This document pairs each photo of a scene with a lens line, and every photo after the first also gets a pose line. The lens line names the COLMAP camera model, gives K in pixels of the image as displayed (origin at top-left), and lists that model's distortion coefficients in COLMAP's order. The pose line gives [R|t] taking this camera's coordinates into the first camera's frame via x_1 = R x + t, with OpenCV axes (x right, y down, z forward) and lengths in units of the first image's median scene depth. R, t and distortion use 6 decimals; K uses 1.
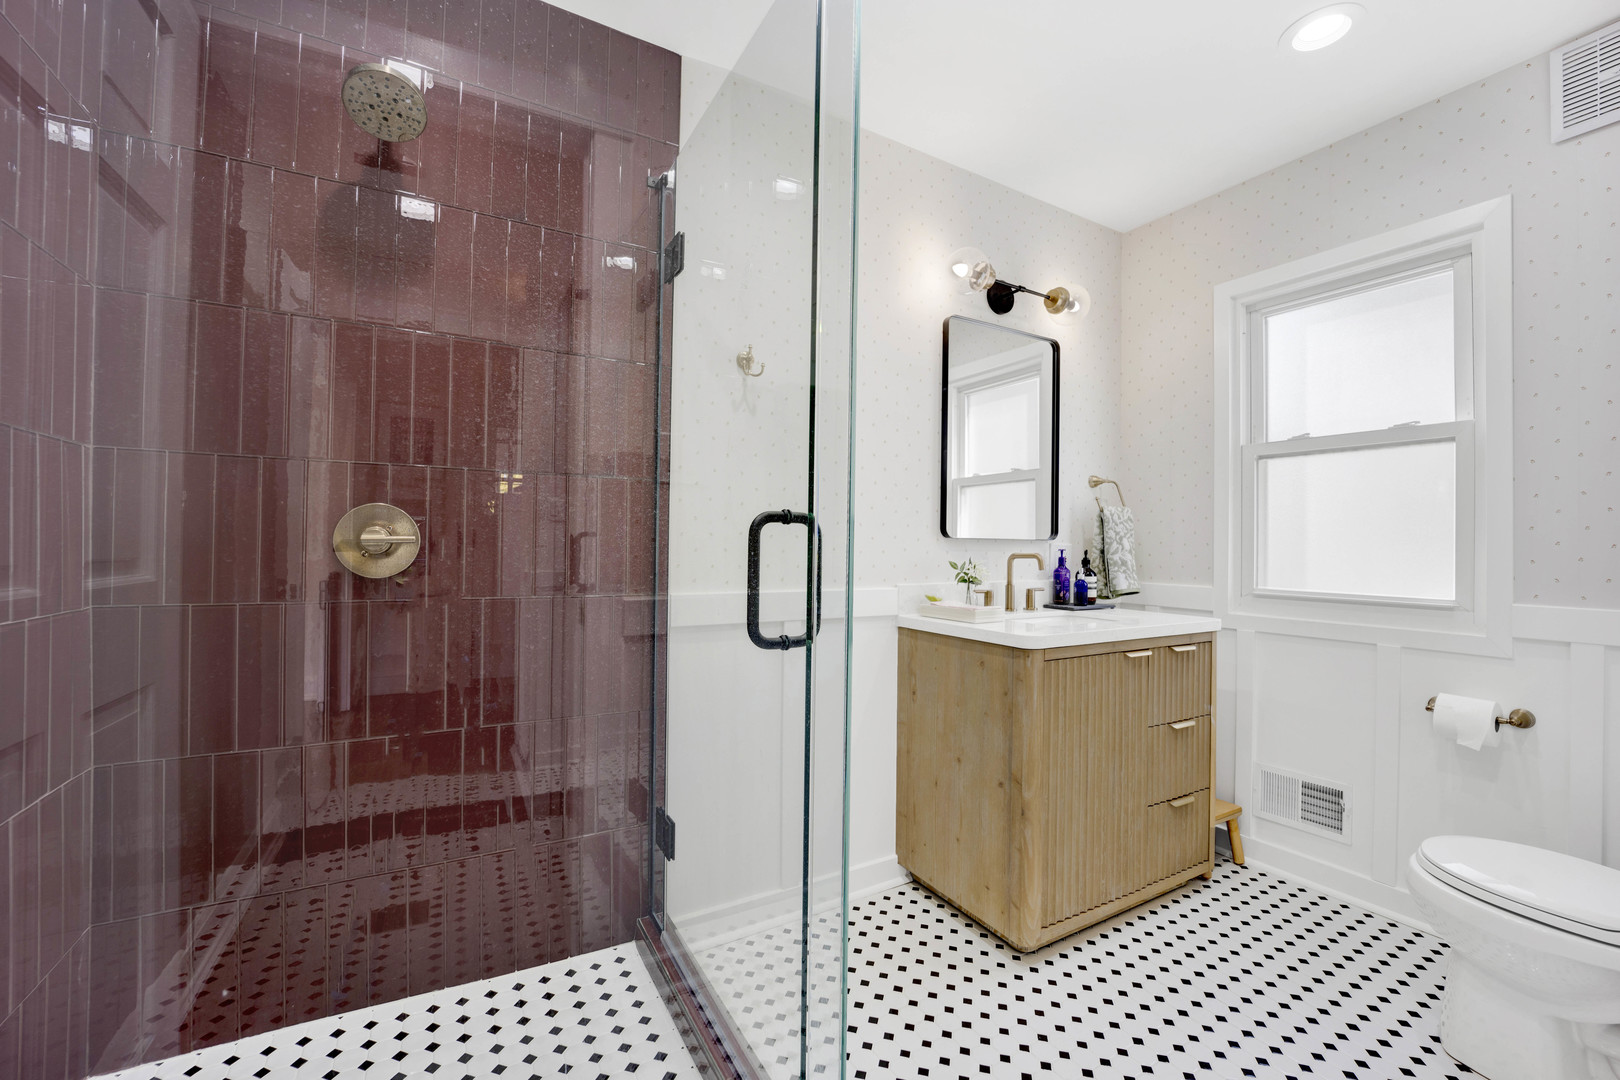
lens RADIAL K [[676.4, 0, 791.7], [0, 676.4, 540.1], [0, 0, 1]] dist [-0.024695, -0.000104]
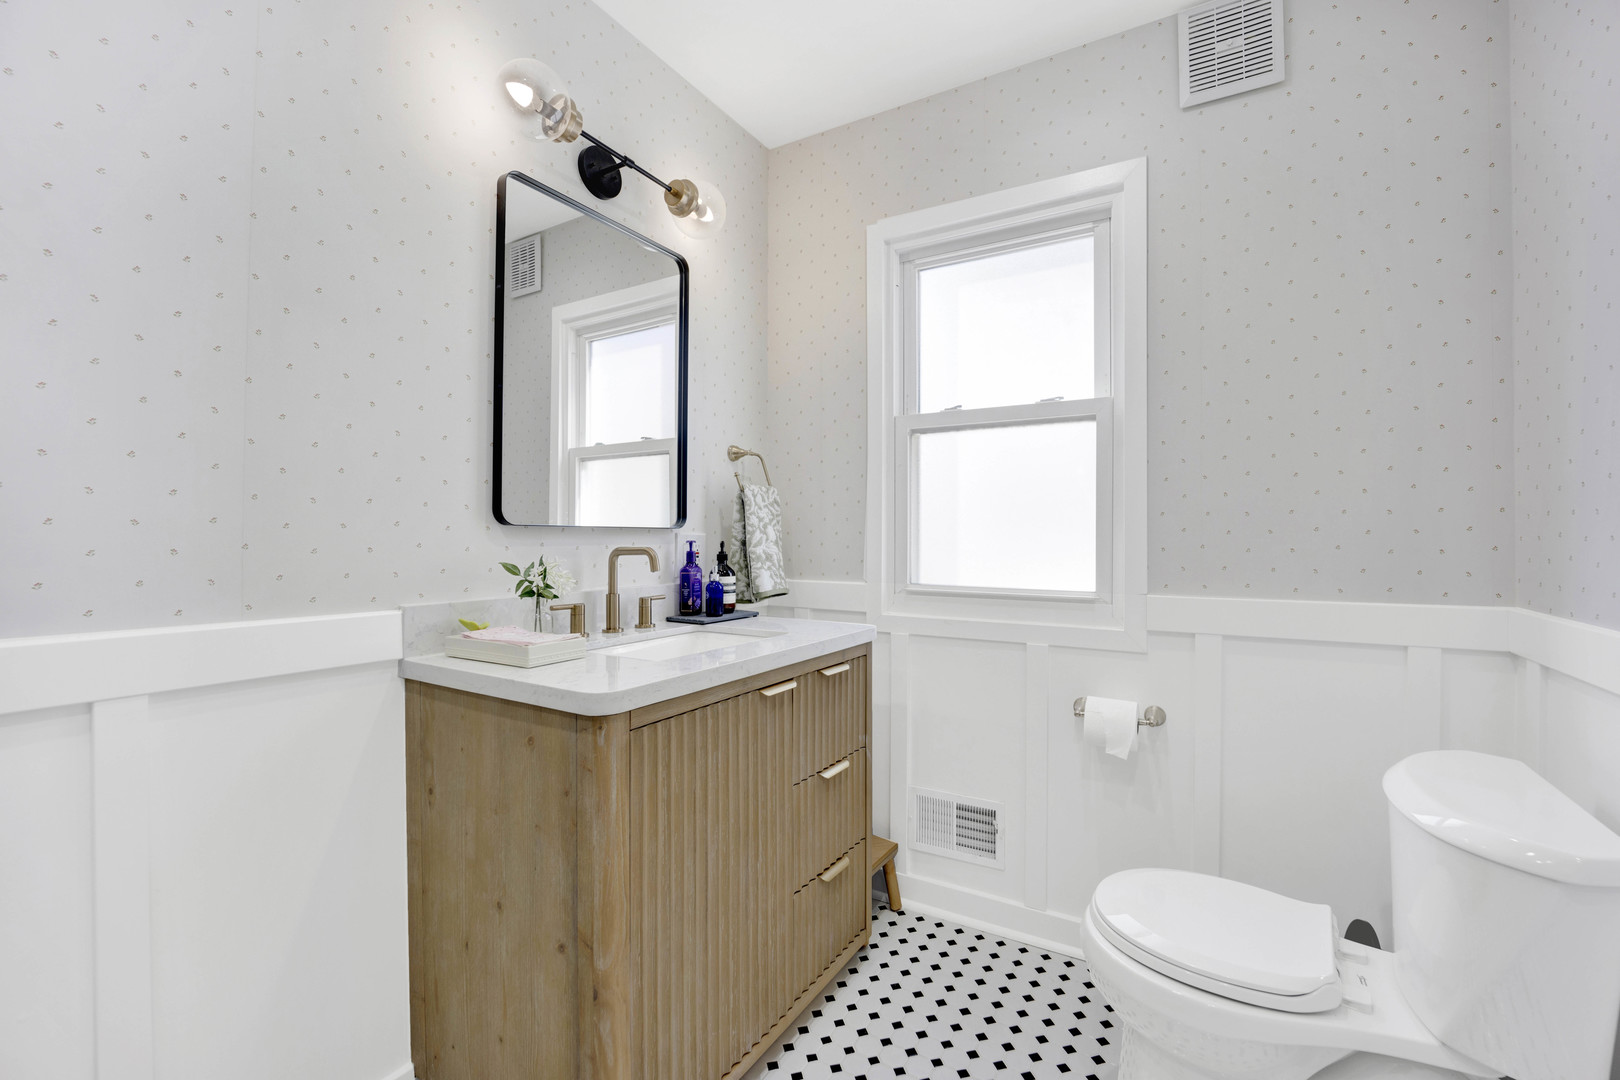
lens RADIAL K [[676.4, 0, 791.7], [0, 676.4, 540.1], [0, 0, 1]] dist [-0.024695, -0.000104]
pose [[0.894535, -0.011013, 0.446863, 0.186511], [0.004047, 0.999855, 0.016539, 0.001188], [-0.446980, -0.012986, 0.894450, 0.316715]]
